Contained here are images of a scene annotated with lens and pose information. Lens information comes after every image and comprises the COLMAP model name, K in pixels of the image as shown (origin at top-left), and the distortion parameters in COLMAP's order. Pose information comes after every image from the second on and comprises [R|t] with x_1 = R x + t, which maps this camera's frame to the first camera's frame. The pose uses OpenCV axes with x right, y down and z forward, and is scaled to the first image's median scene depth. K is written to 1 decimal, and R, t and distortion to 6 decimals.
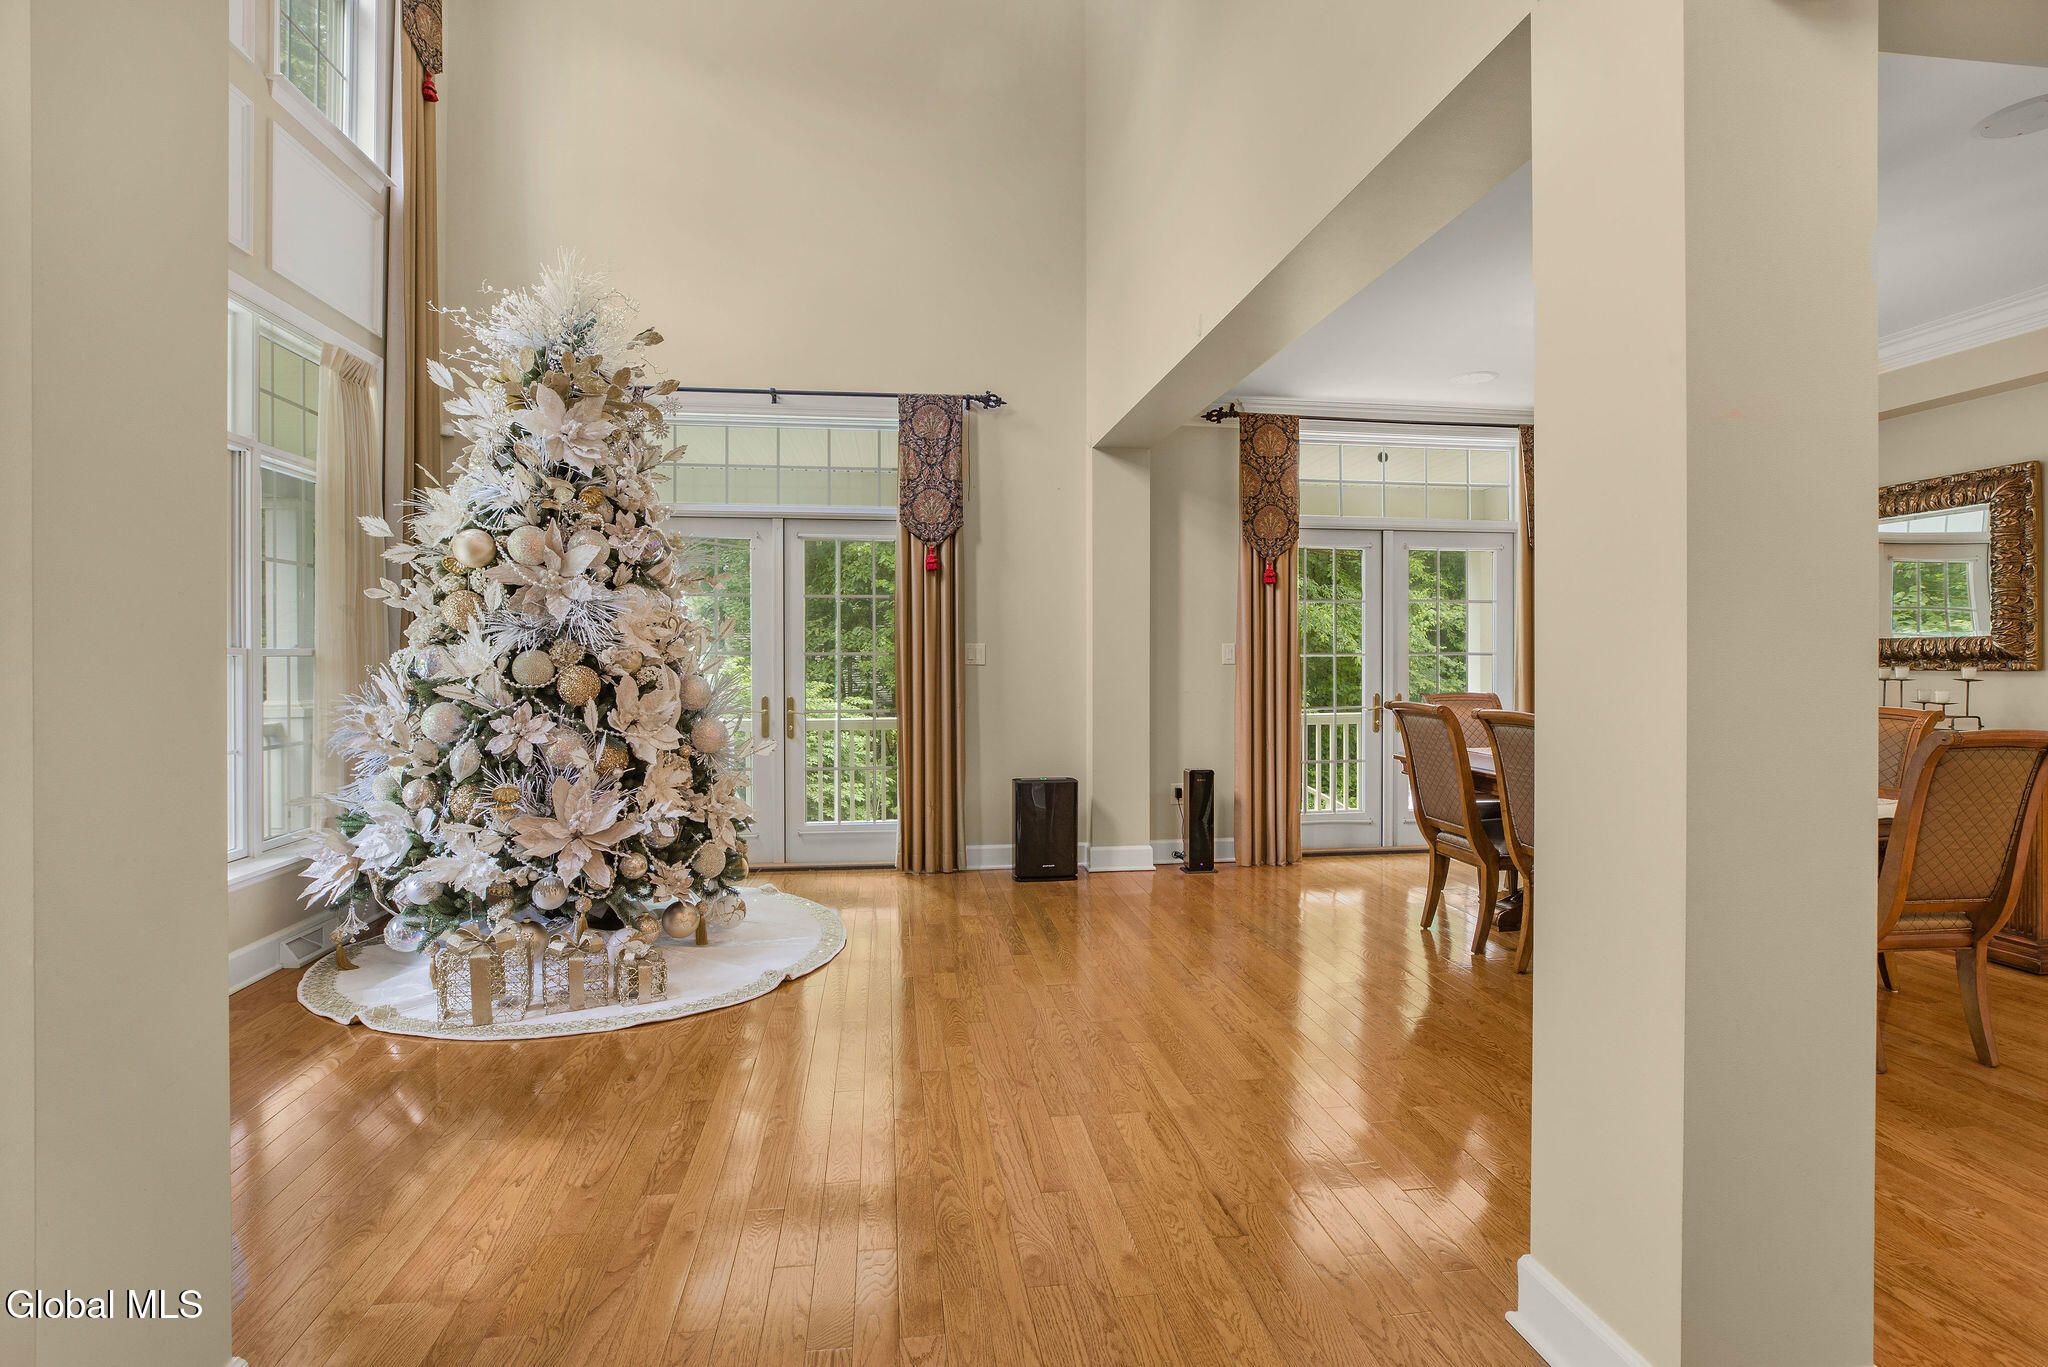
lens RADIAL K [[953.0, 0, 1018.0], [0, 953.0, 653.4], [0, 0, 1]] dist [-0.021380, 0.010982]
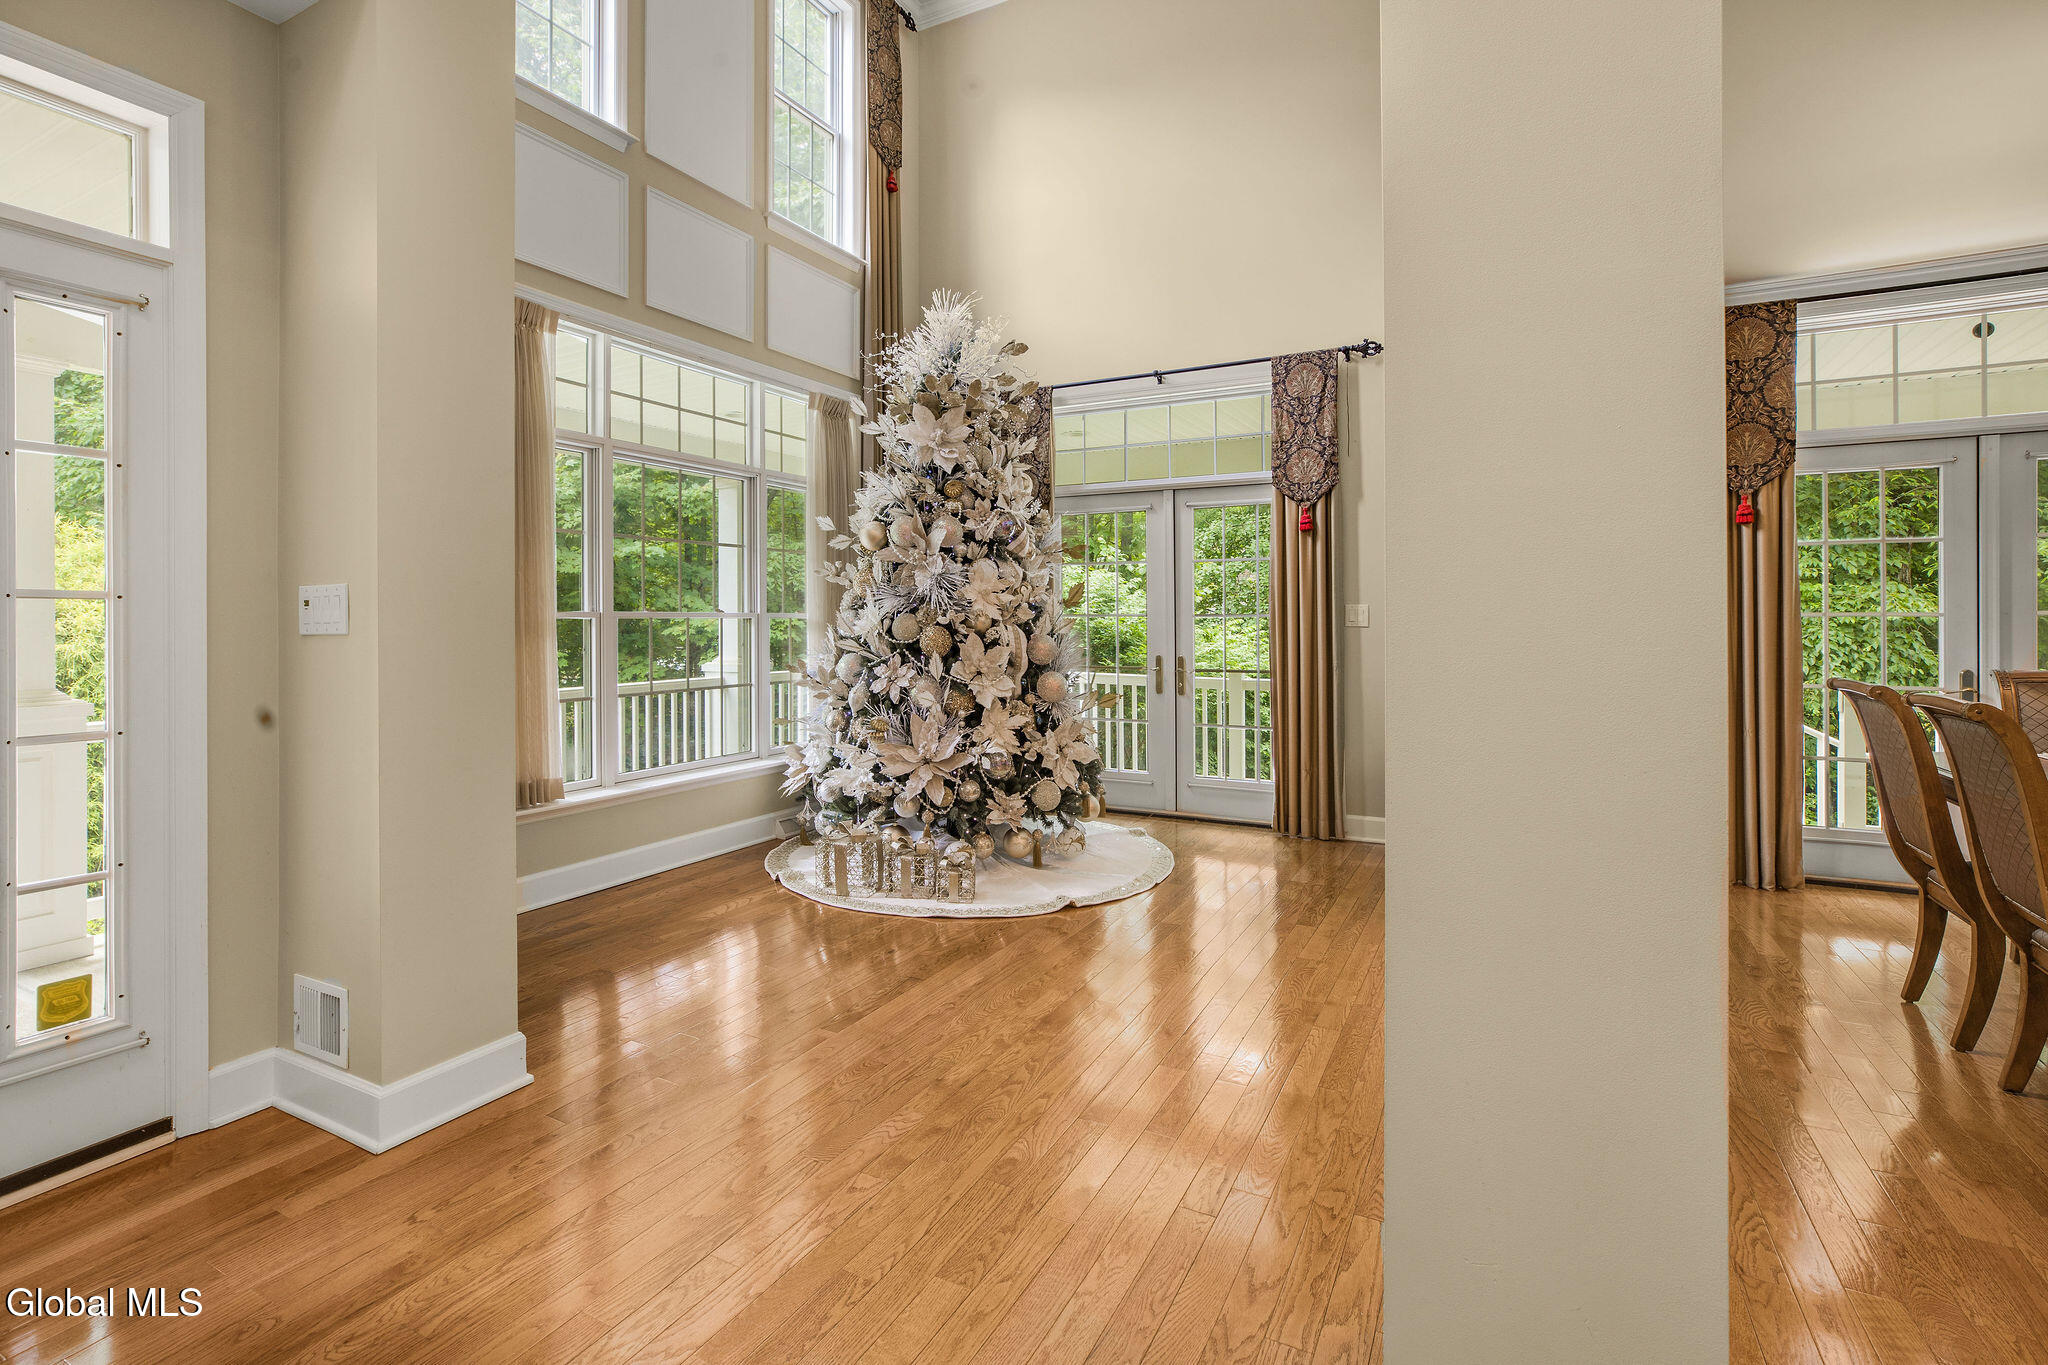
lens RADIAL K [[952.7, 0, 1054.4], [0, 952.7, 612.0], [0, 0, 1]] dist [0.001224, 0.000610]
pose [[0.821706, -0.005671, -0.569884, 0.352516], [0.003222, 0.999981, -0.005306, 0.001819], [0.569903, 0.002524, 0.821708, 0.056405]]
